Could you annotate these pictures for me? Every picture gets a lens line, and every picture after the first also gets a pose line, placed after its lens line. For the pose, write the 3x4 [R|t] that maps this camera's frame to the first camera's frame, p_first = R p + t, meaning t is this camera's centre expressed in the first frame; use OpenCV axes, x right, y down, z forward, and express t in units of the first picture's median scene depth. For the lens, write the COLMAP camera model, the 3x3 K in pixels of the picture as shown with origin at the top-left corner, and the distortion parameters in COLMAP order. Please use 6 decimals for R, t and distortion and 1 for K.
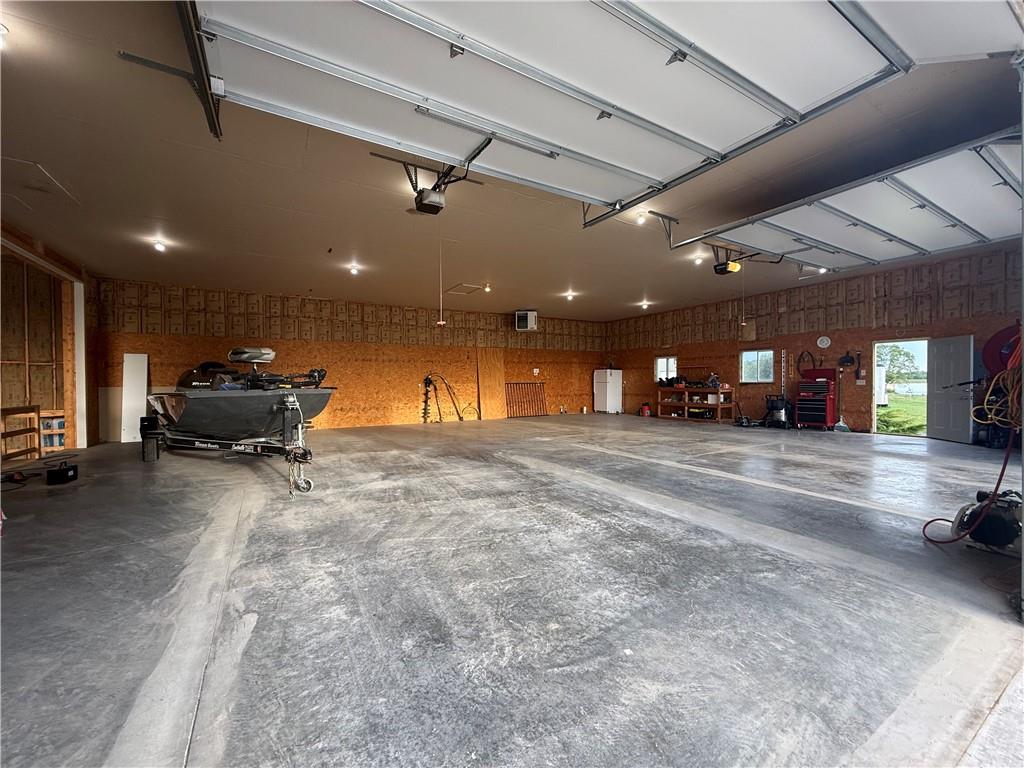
lens RADIAL K [[412.0, 0, 508.5], [0, 412.0, 388.5], [0, 0, 1]] dist [-0.002943, 0.001143]
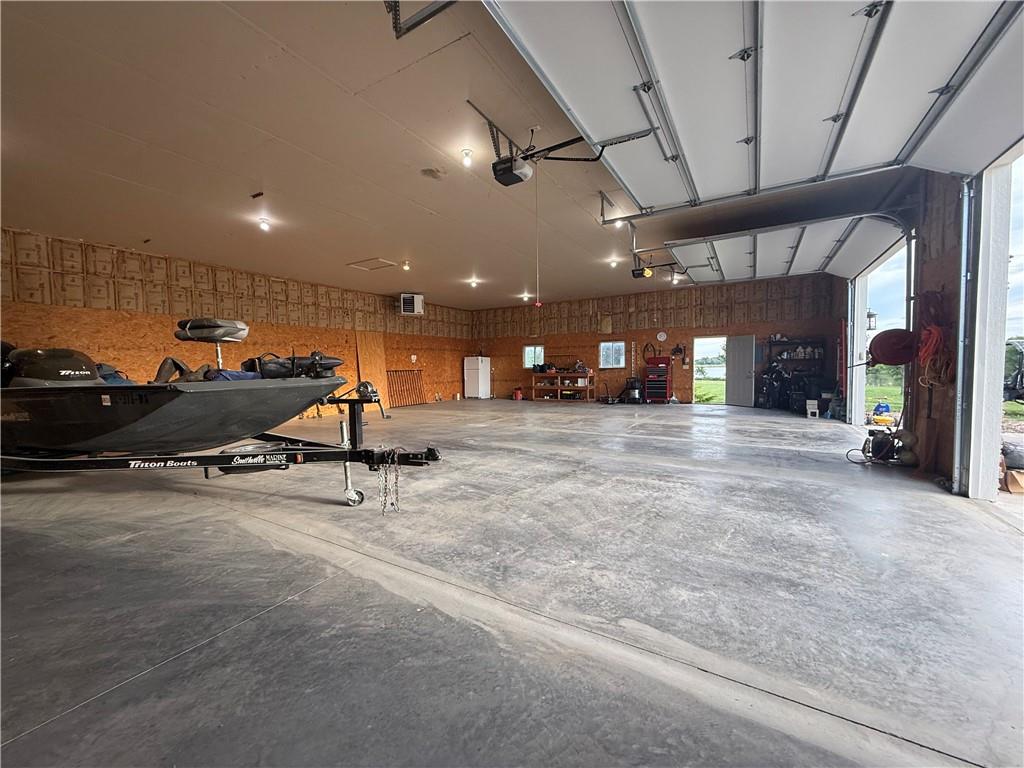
lens RADIAL K [[412.0, 0, 510.6], [0, 412.0, 389.1], [0, 0, 1]] dist [-0.002943, 0.001143]
pose [[0.877250, -0.030560, 0.479060, -0.290802], [0.016212, 0.999288, 0.034058, 0.001977], [-0.479759, -0.022111, 0.877121, 0.078748]]
